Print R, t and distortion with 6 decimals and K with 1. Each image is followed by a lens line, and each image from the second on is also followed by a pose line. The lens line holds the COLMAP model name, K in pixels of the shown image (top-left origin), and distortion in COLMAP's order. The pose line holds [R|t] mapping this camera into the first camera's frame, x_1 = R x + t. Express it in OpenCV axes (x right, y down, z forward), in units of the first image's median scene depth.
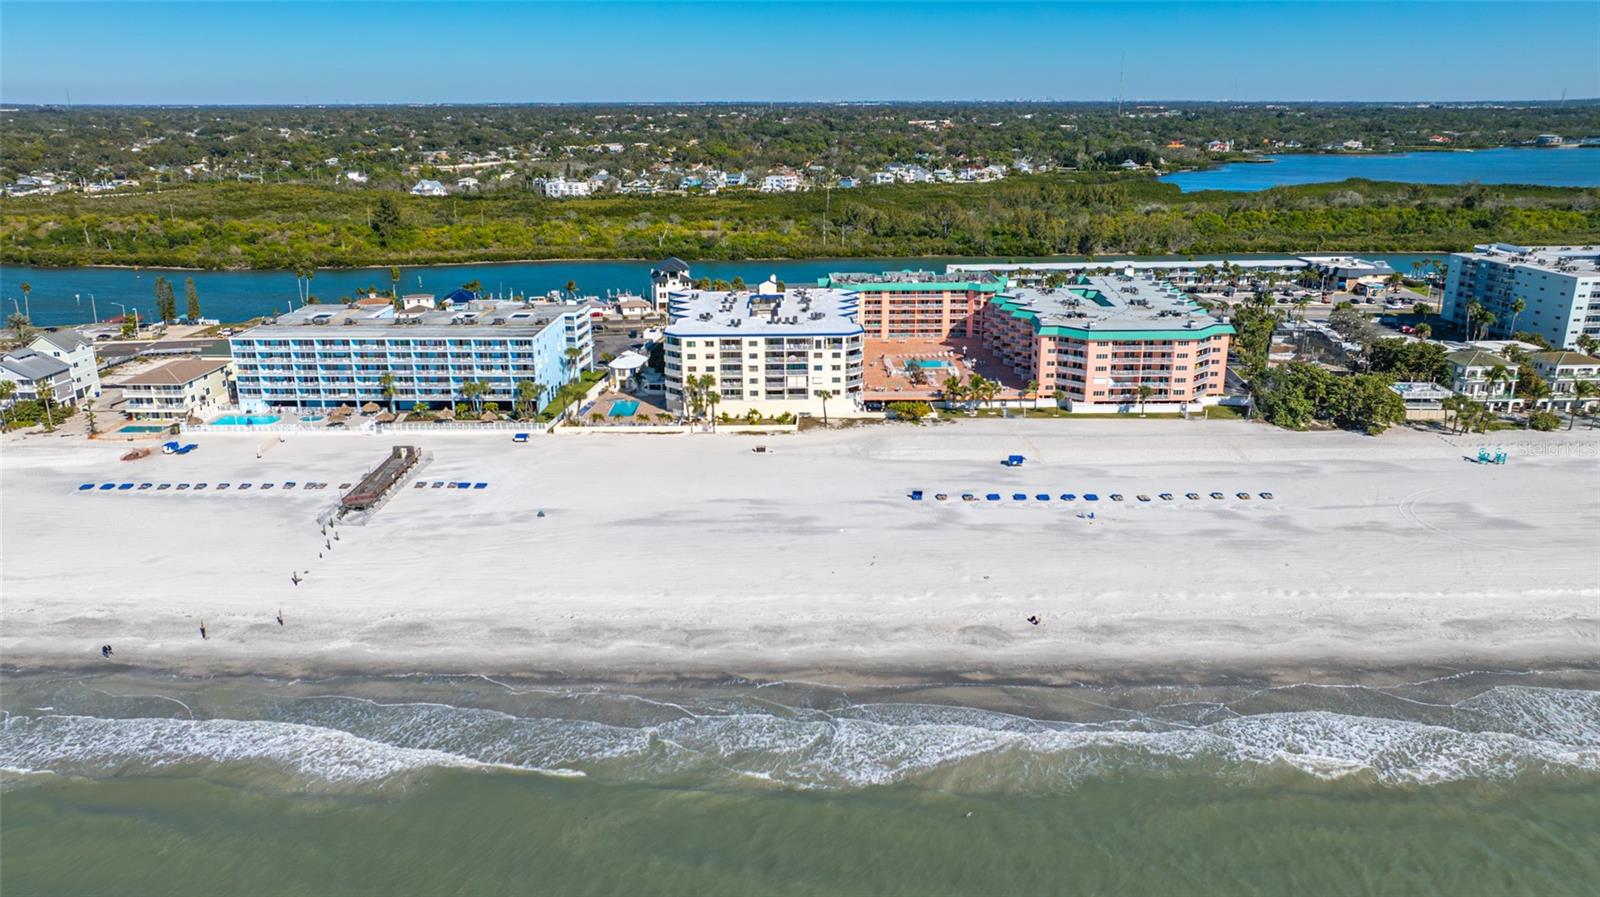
lens RADIAL K [[1131.7, 0, 800.0], [0, 1131.7, 448.5], [0, 0, 1]] dist [-0.013706, -0.002554]
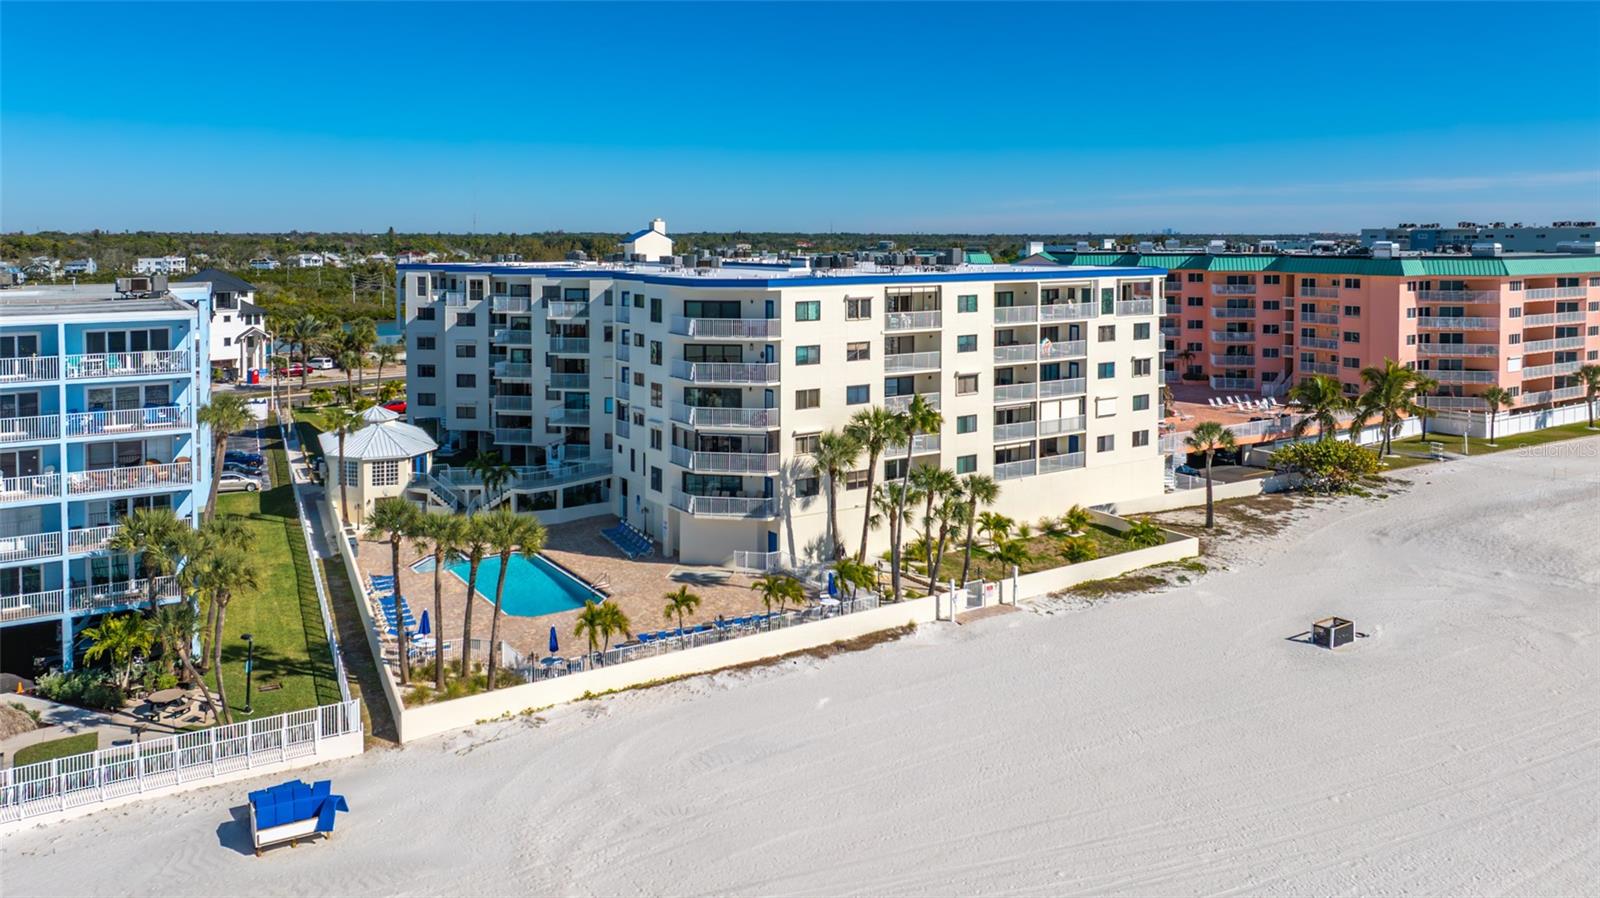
lens RADIAL K [[1173.0, 0, 766.2], [0, 1173.0, 266.1], [0, 0, 1]] dist [-0.006704, 0.000843]
pose [[0.851604, -0.012322, 0.524041, -0.259753], [0.156031, 0.960366, -0.230979, -0.035107], [-0.500425, 0.278469, 0.819774, 0.746453]]
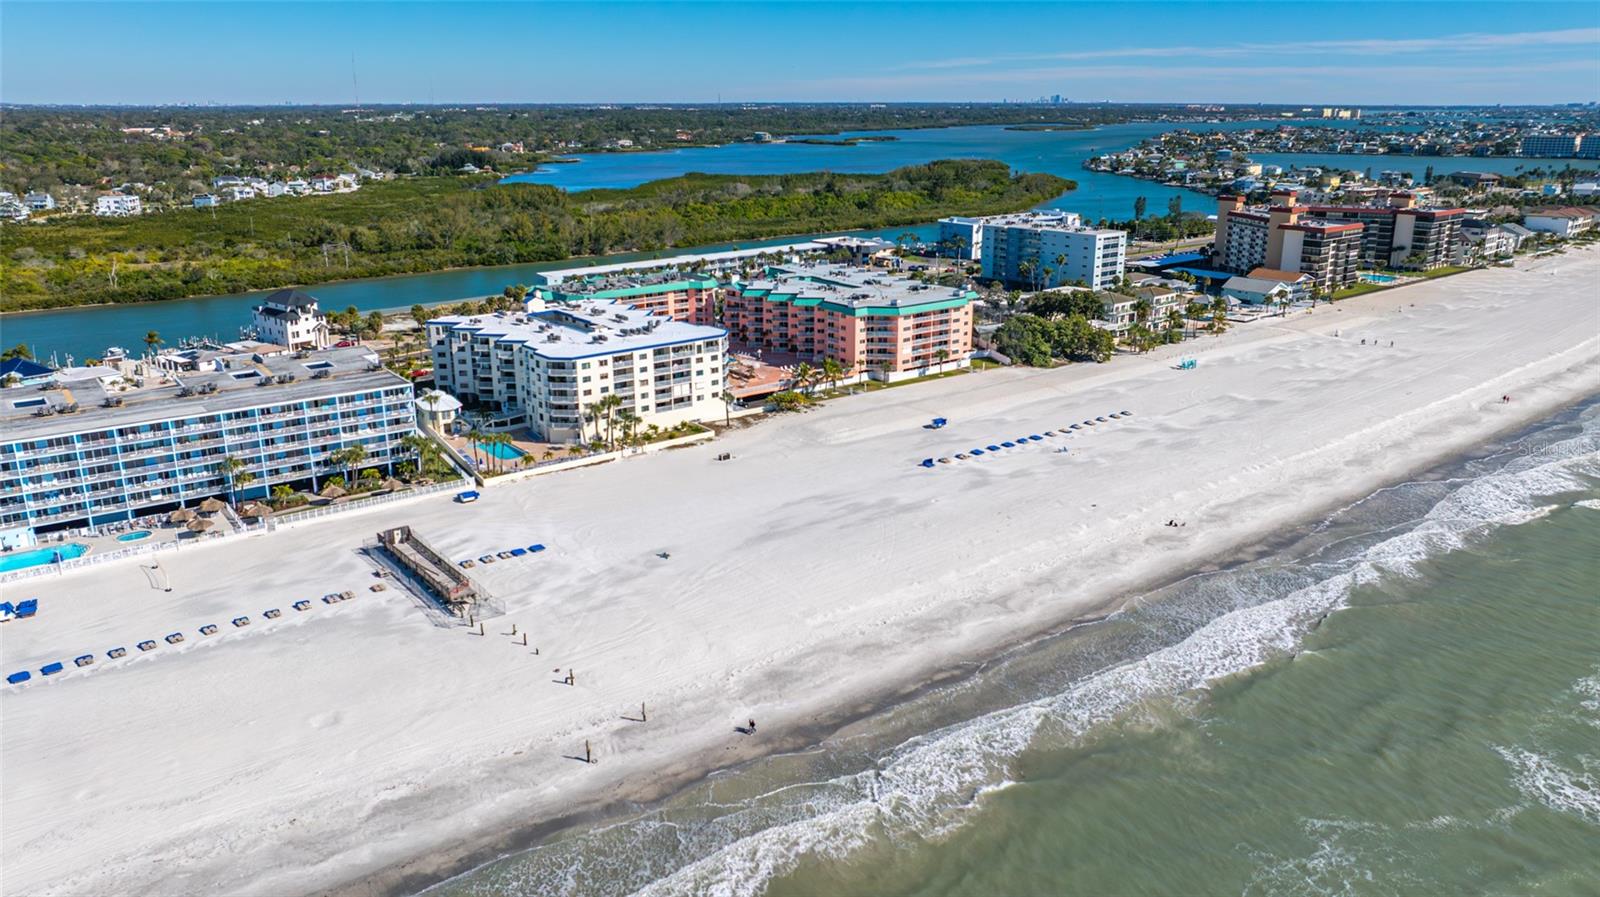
lens RADIAL K [[1140.7, 0, 803.2], [0, 1140.7, 490.0], [0, 0, 1]] dist [-0.016958, -0.001442]
pose [[0.783004, -0.197220, 0.589922, -0.521722], [0.180420, 0.979642, 0.088037, -0.042189], [-0.595275, 0.037500, 0.802646, 0.146085]]
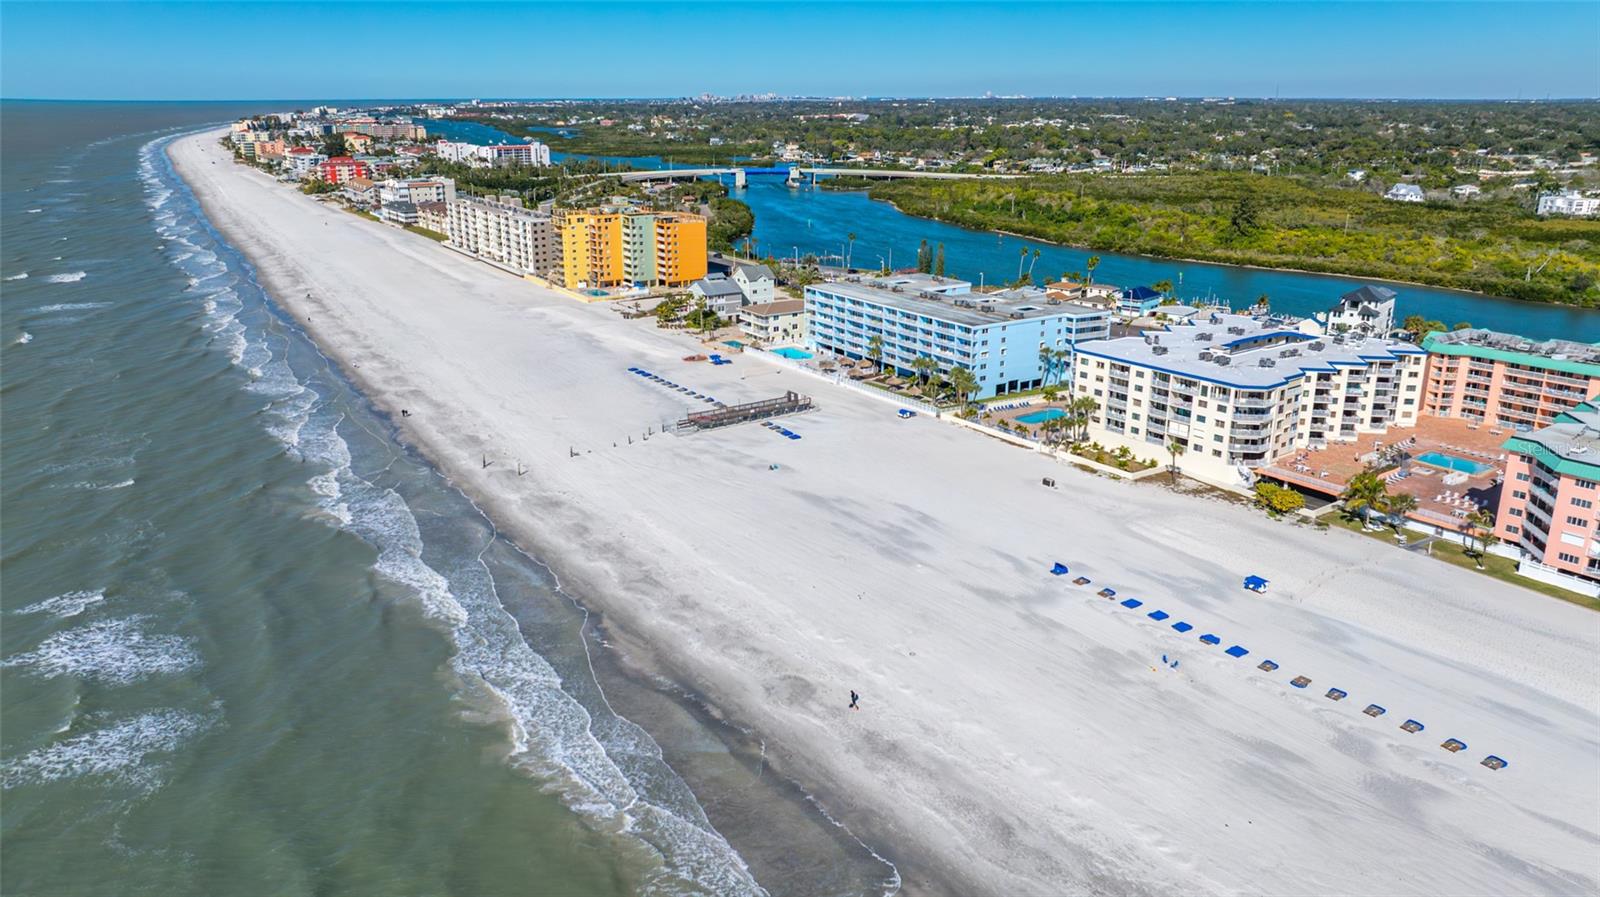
lens RADIAL K [[1131.7, 0, 800.0], [0, 1131.7, 448.5], [0, 0, 1]] dist [-0.013706, -0.002554]
pose [[0.574840, 0.249074, -0.779436, 0.498147], [-0.245902, 0.961100, 0.125772, -0.081897], [0.780443, 0.119366, 0.613727, 0.261255]]
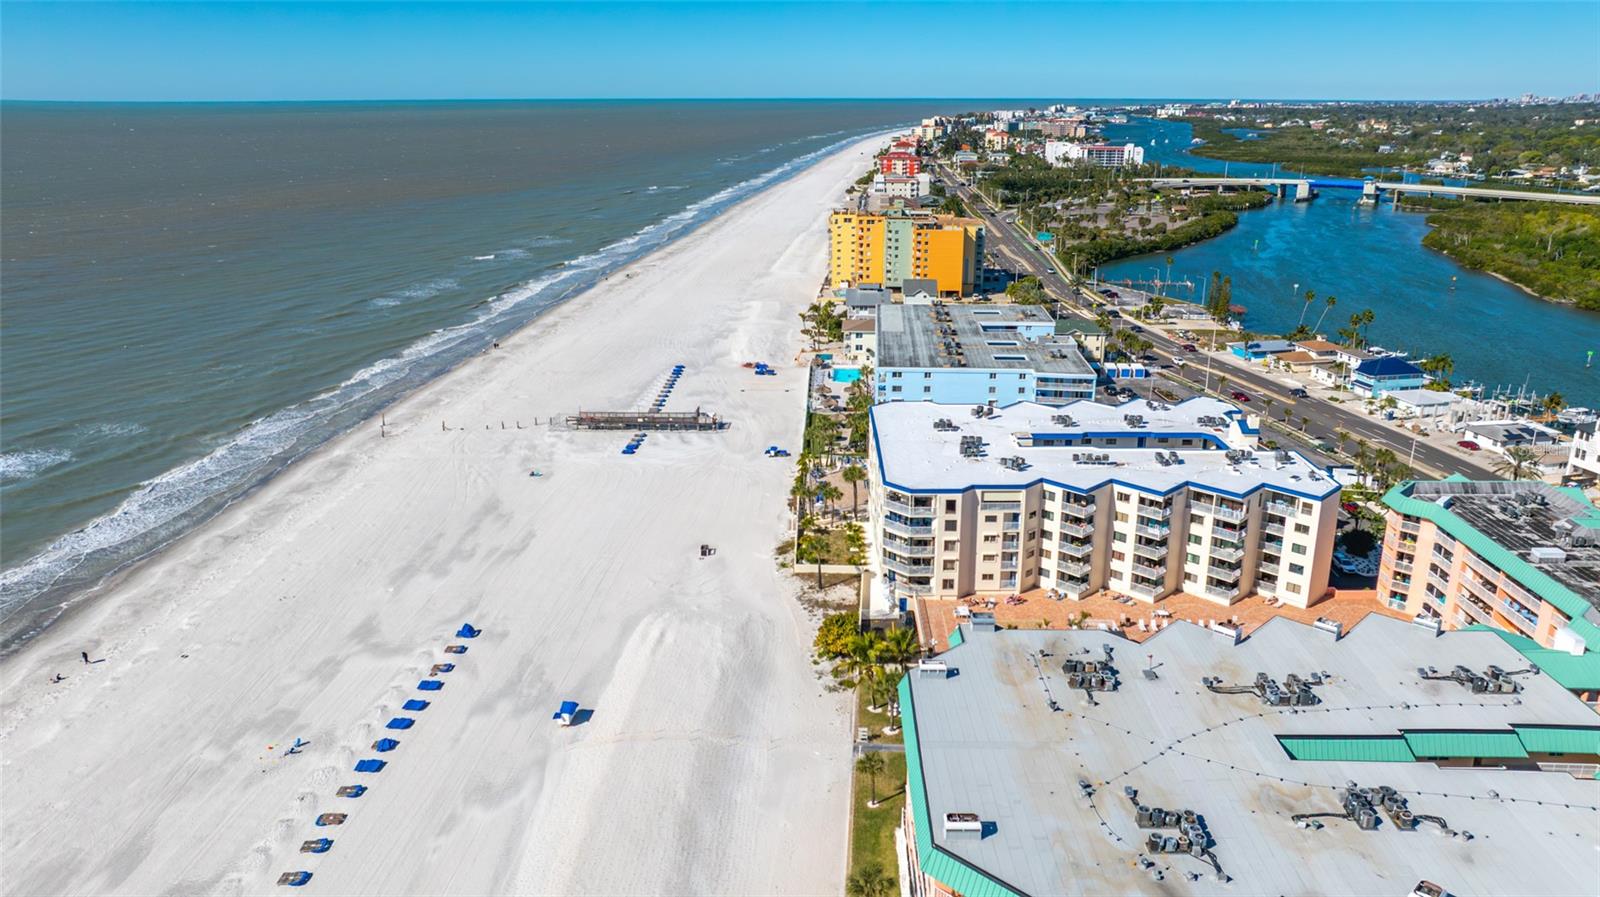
lens RADIAL K [[1119.1, 0, 800.0], [0, 1119.1, 448.5], [0, 0, 1]] dist [-0.018358, 0.000830]
pose [[-0.028995, 0.306199, -0.951526, 0.607428], [-0.295527, 0.906745, 0.300794, -0.282912], [0.954894, 0.289923, 0.064199, 0.902015]]
